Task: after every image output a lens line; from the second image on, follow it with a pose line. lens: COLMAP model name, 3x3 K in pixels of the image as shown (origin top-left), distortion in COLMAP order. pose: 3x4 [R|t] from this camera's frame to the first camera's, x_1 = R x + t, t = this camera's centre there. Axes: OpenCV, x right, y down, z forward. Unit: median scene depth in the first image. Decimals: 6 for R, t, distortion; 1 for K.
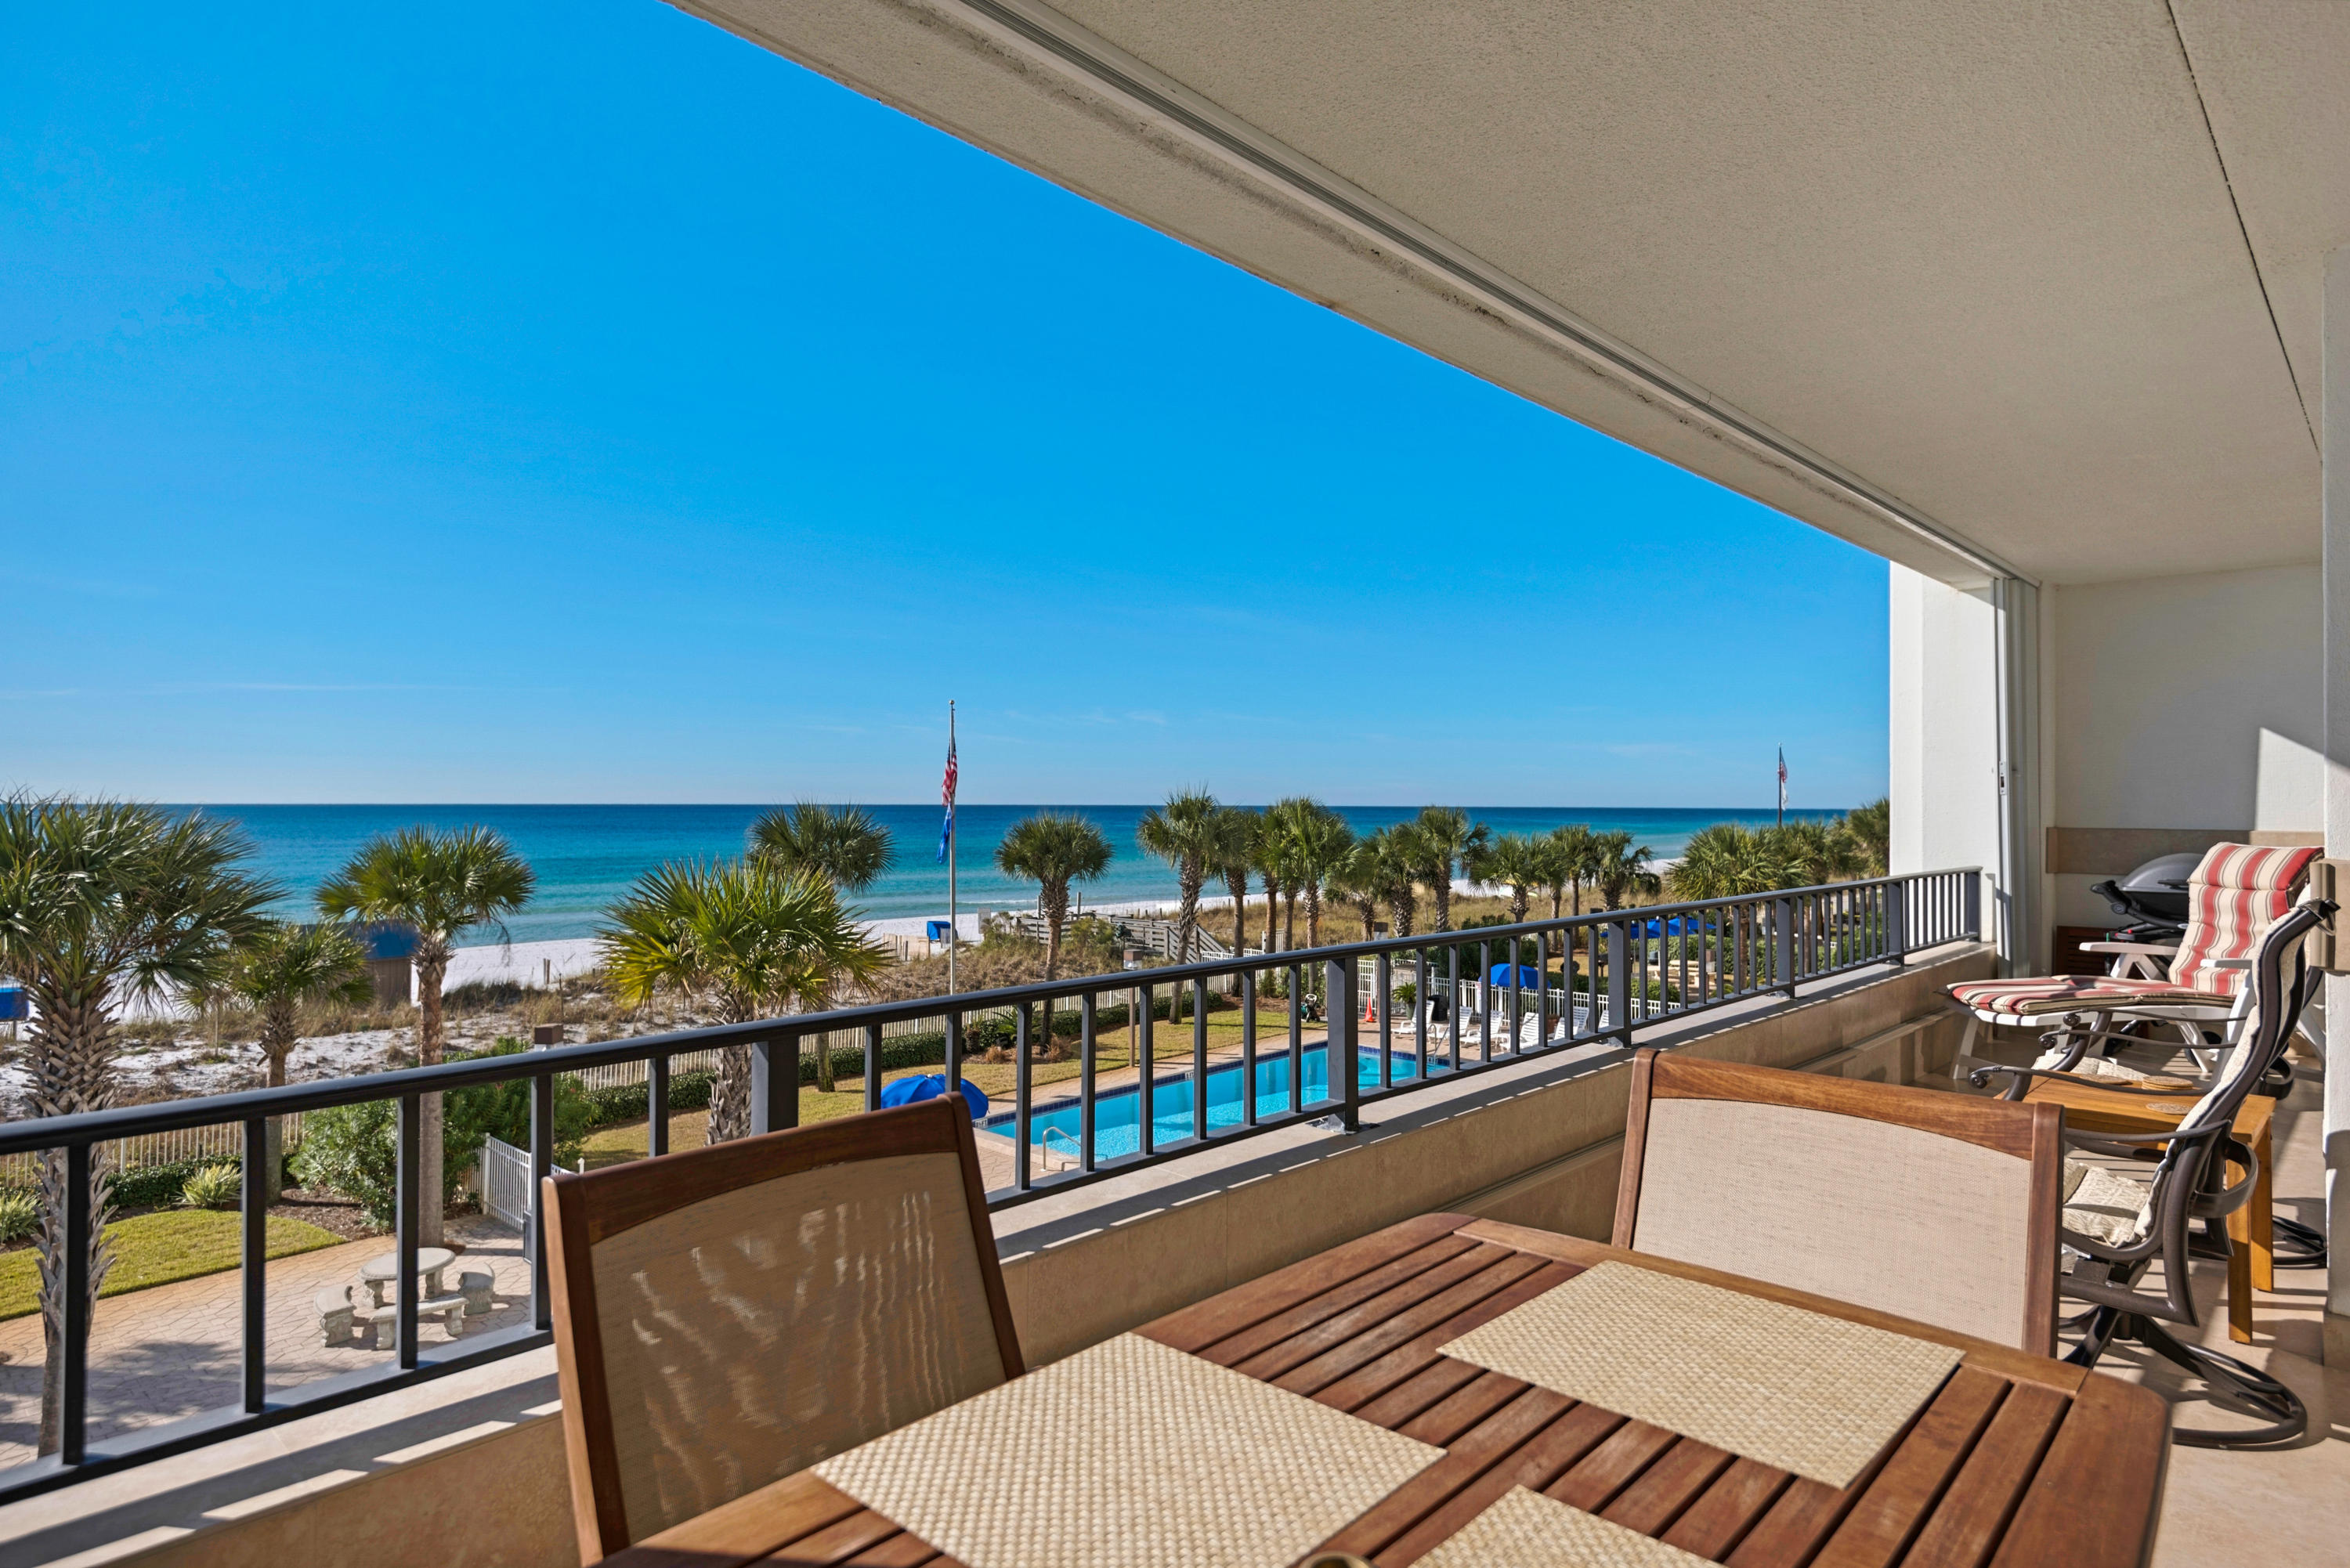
lens RADIAL K [[1285.1, 0, 1175.0], [0, 1285.1, 784.0], [0, 0, 1]] dist [0.031953, -0.003198]
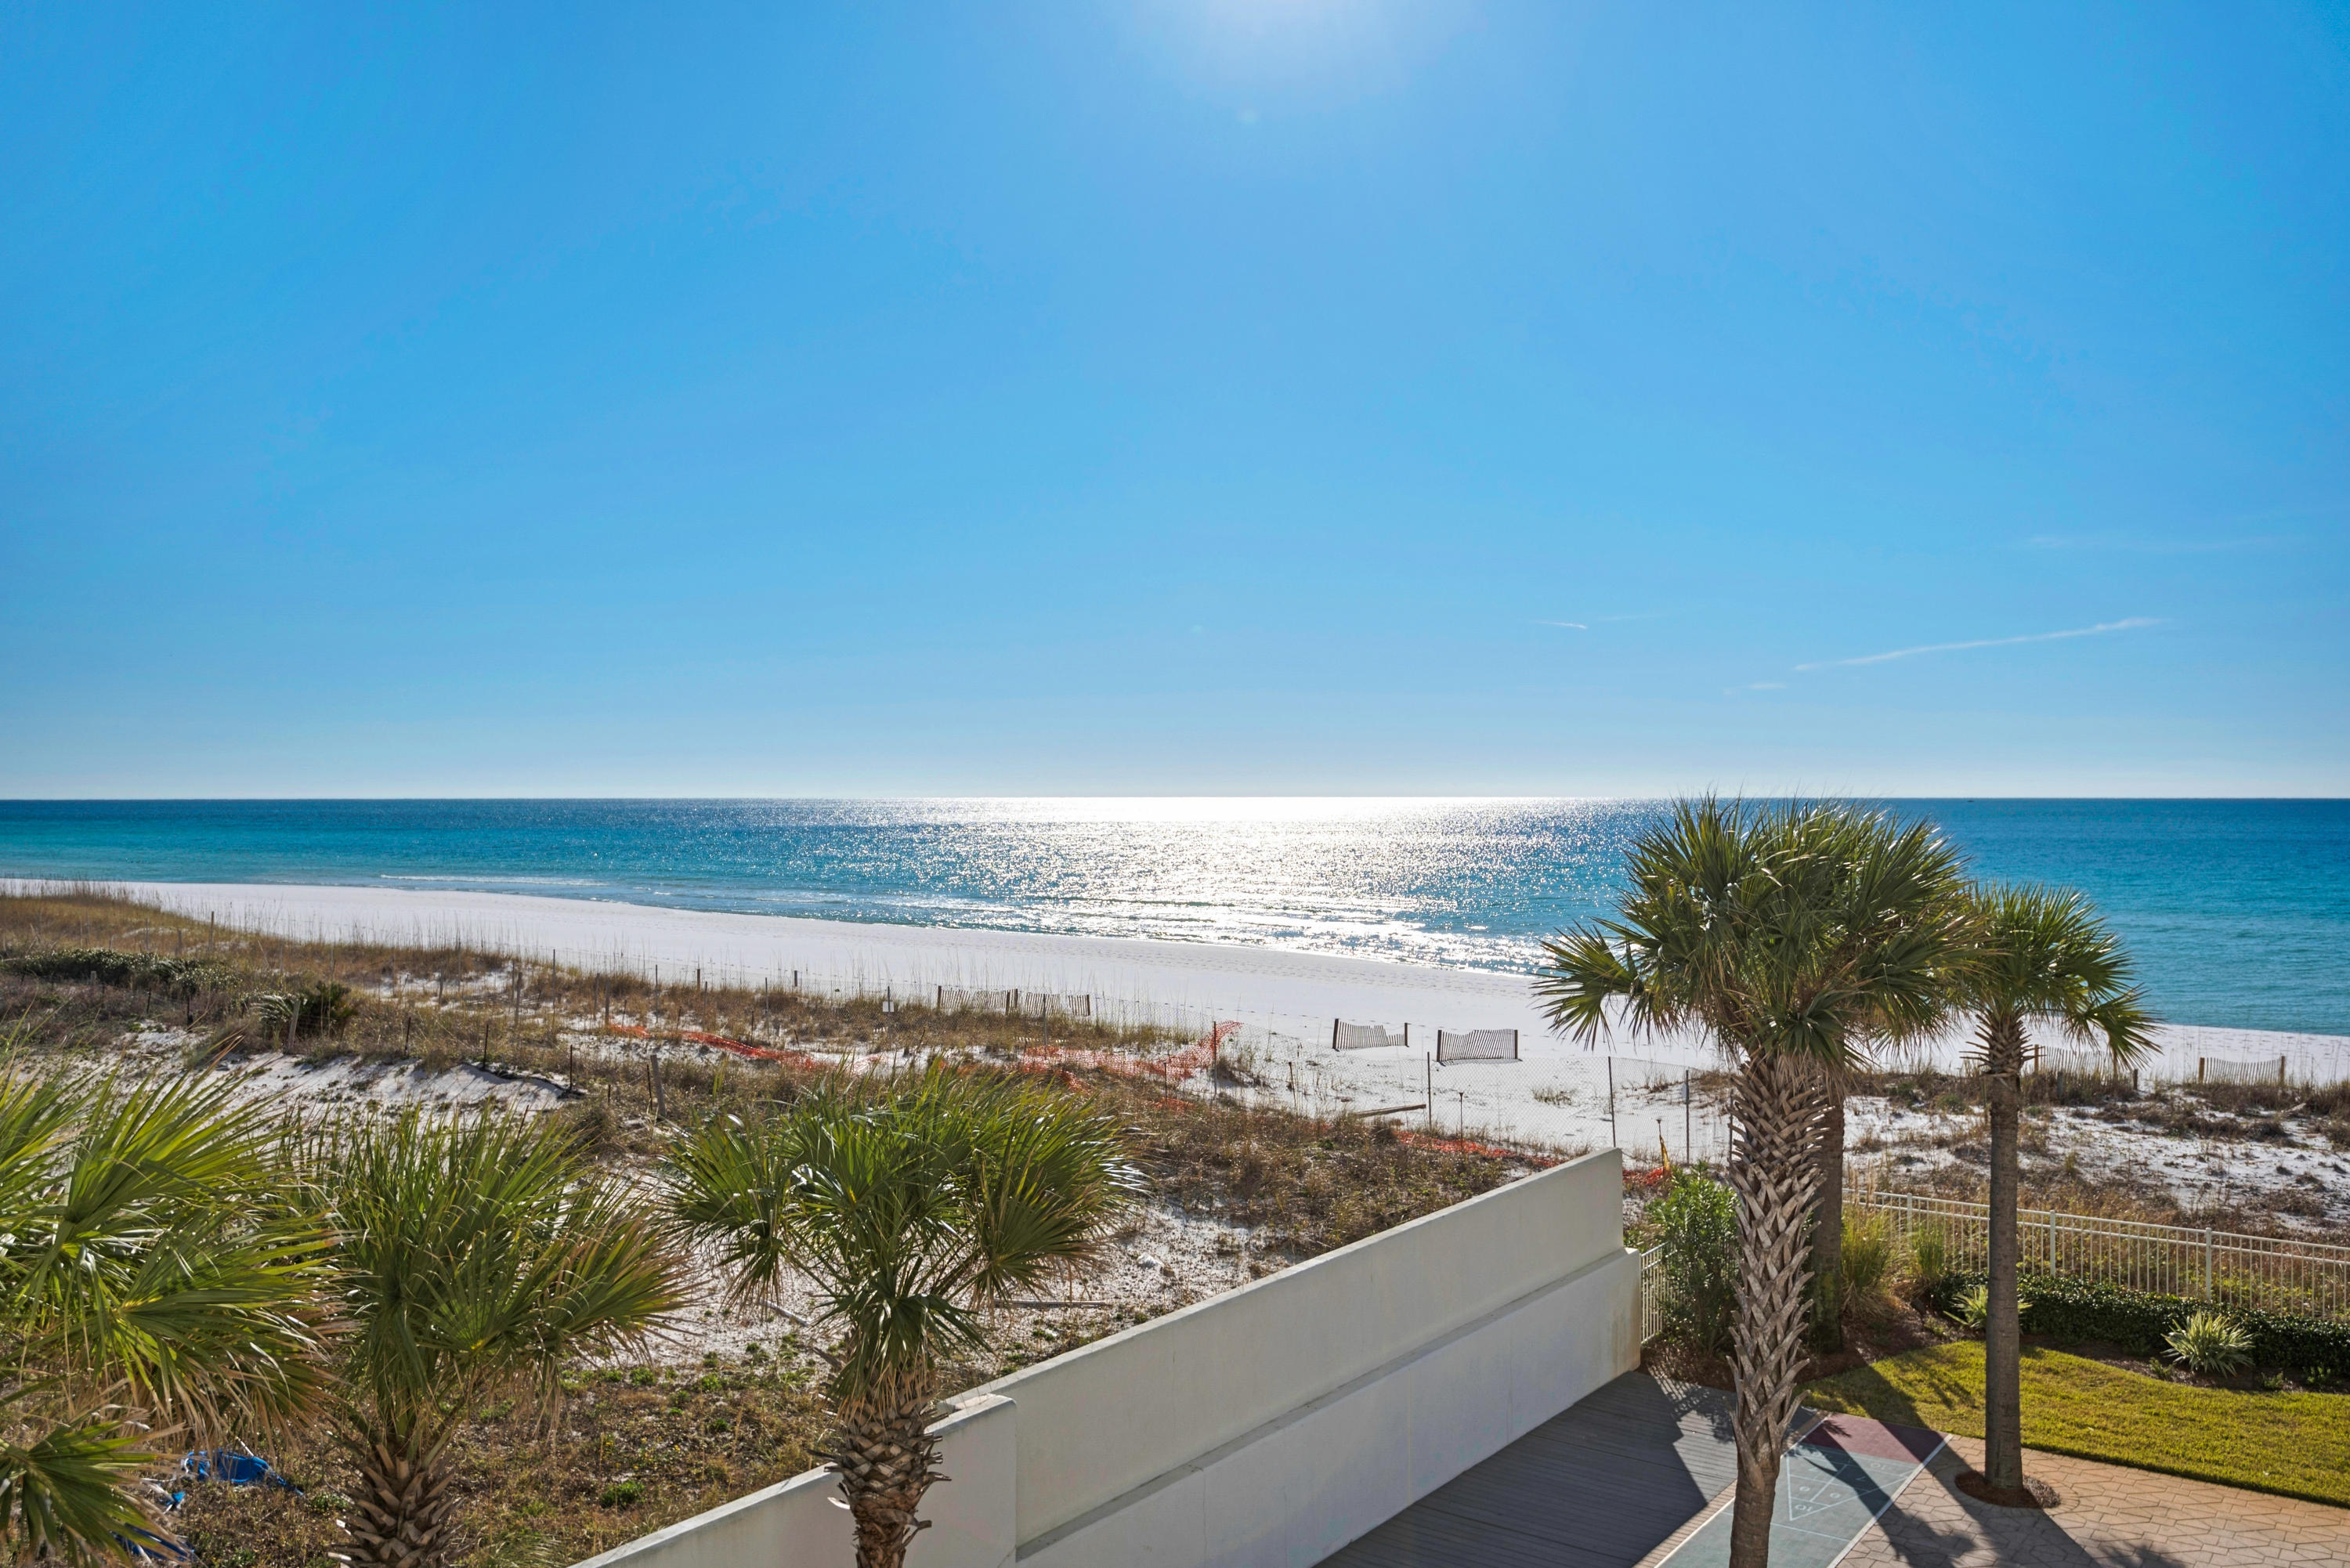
lens RADIAL K [[1879.4, 0, 1175.0], [0, 1879.4, 784.0], [0, 0, 1]] dist [0.004516, 0.002707]
pose [[0.113558, -0.007499, -0.993503, 0.141667], [0.012383, 0.999905, -0.006132, -0.000181], [0.993454, -0.011607, 0.113640, 0.258247]]
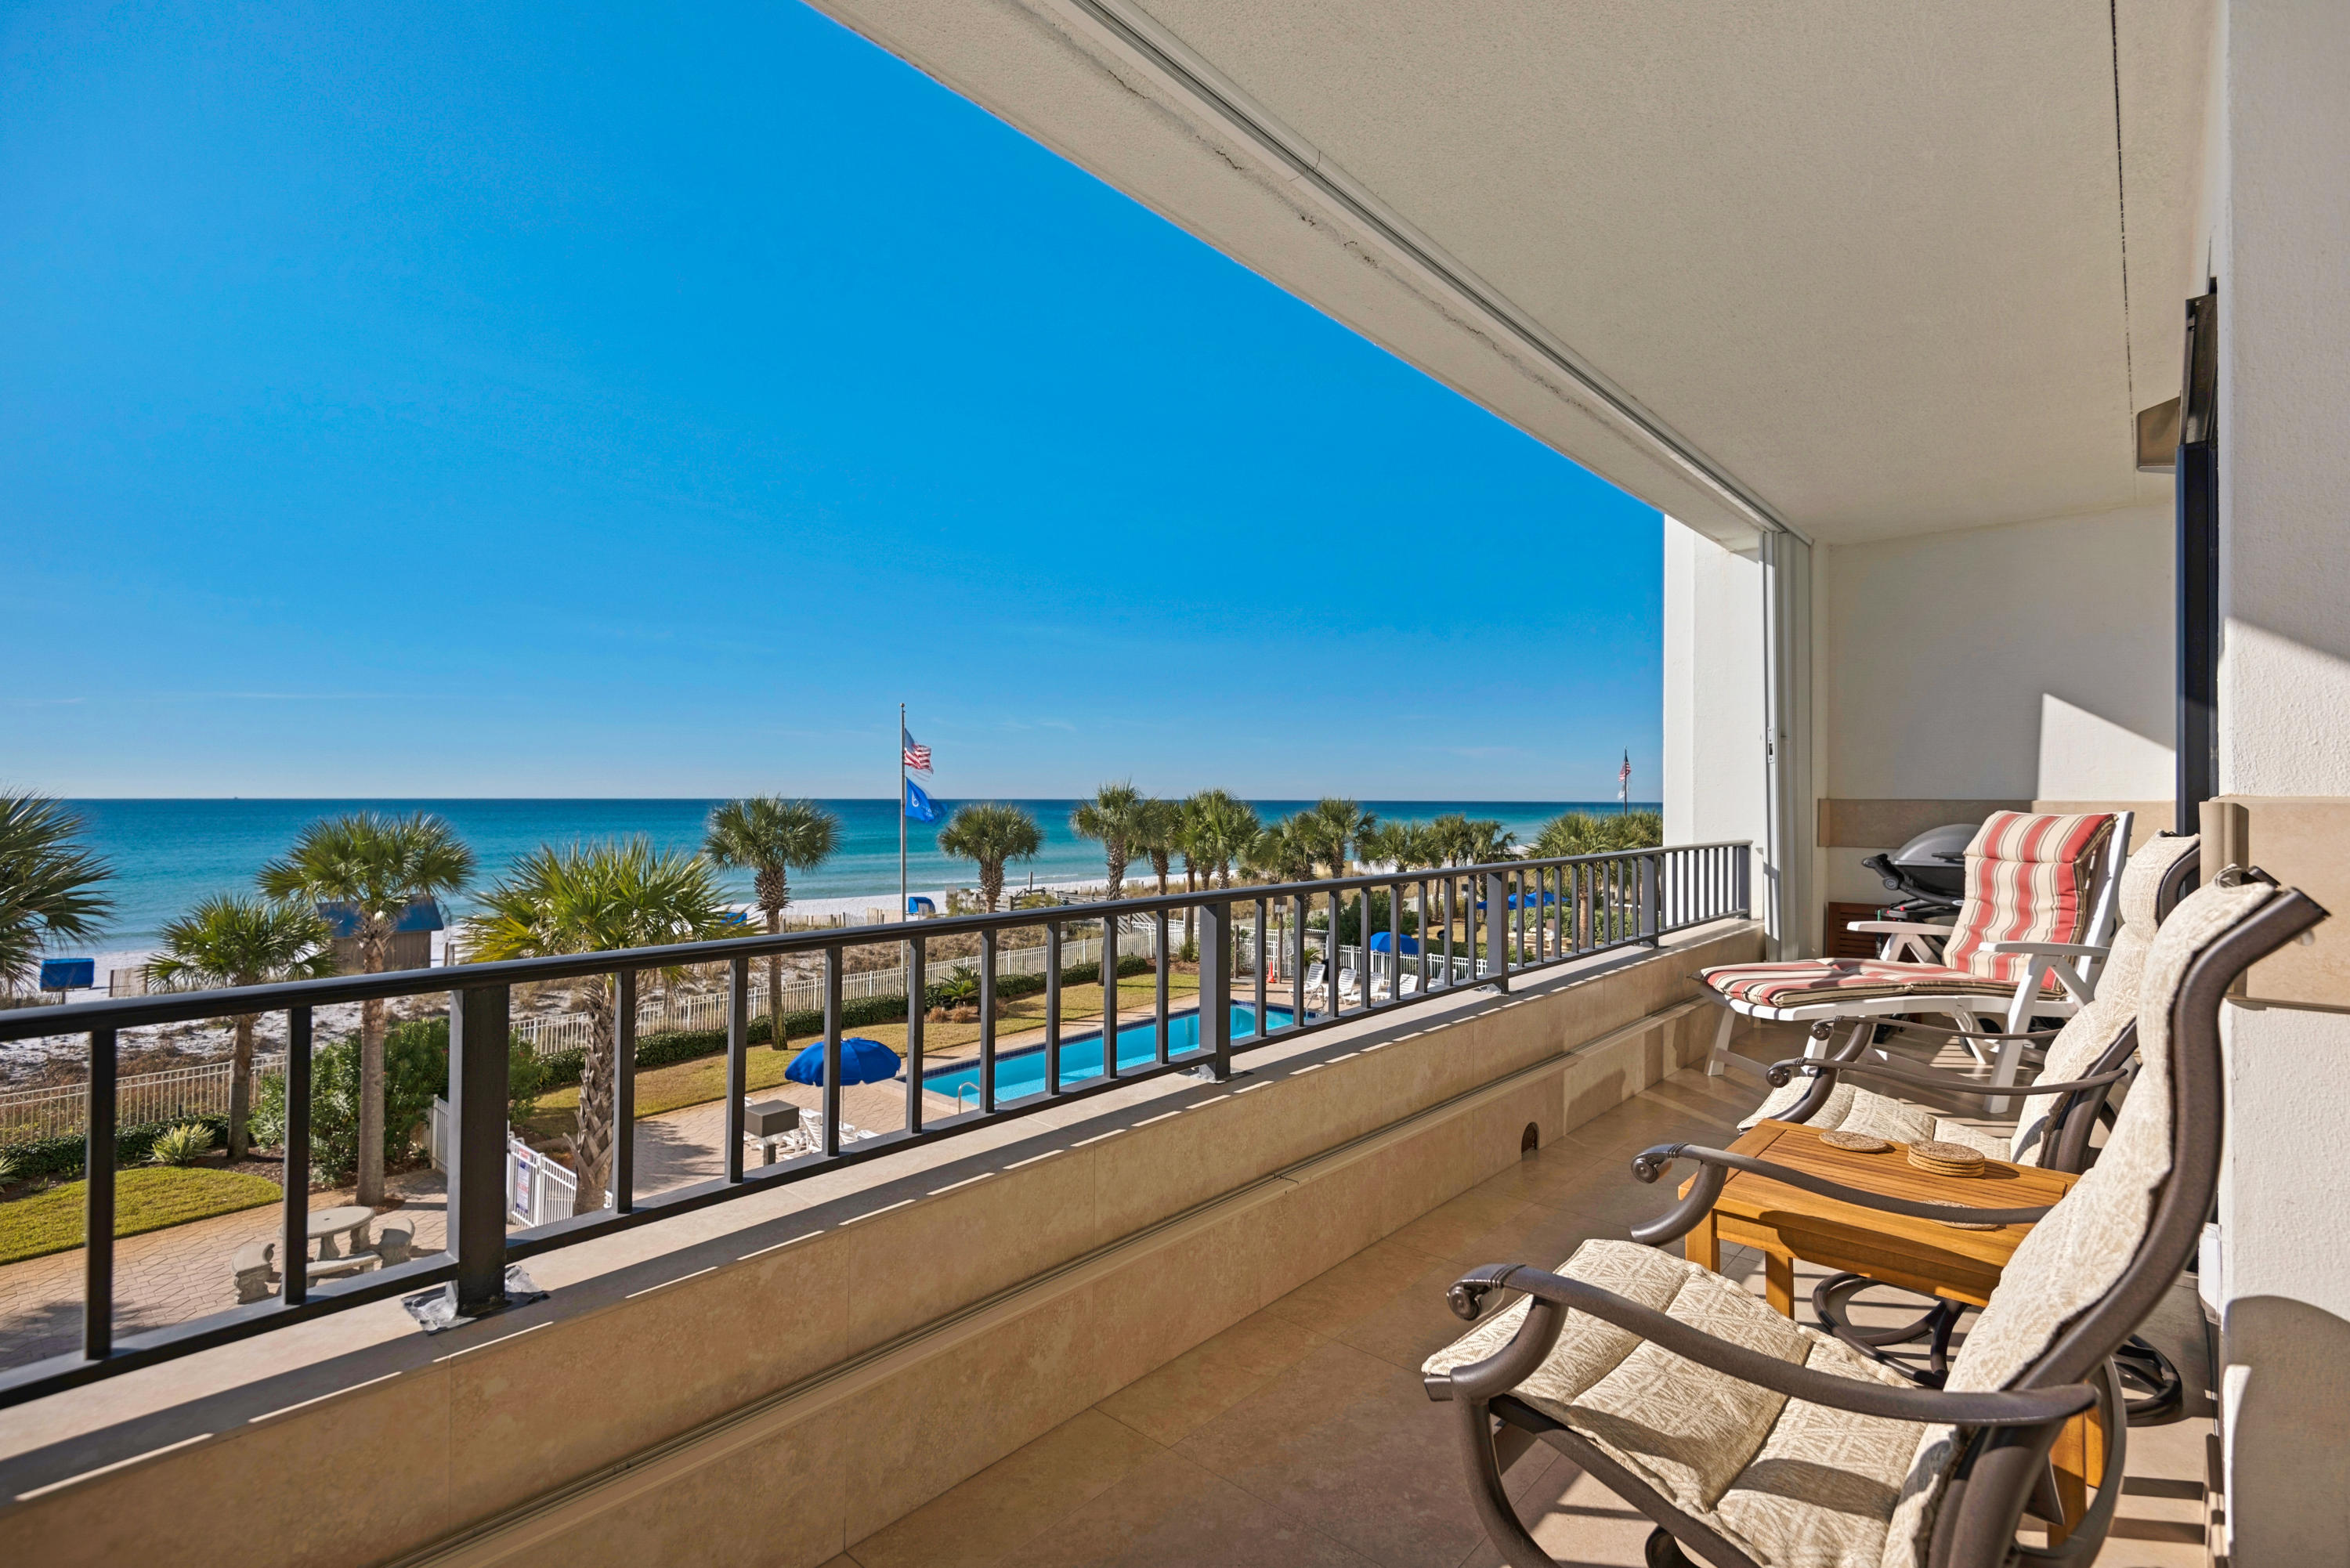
lens RADIAL K [[1058.7, 0, 1175.0], [0, 1058.7, 784.0], [0, 0, 1]] dist [0.047859, -0.023479]
pose [[0.999457, 0.000231, 0.032950, 0.058698], [-0.000283, 0.999999, 0.001595, 0.007211], [-0.032949, -0.001604, 0.999456, 0.078261]]
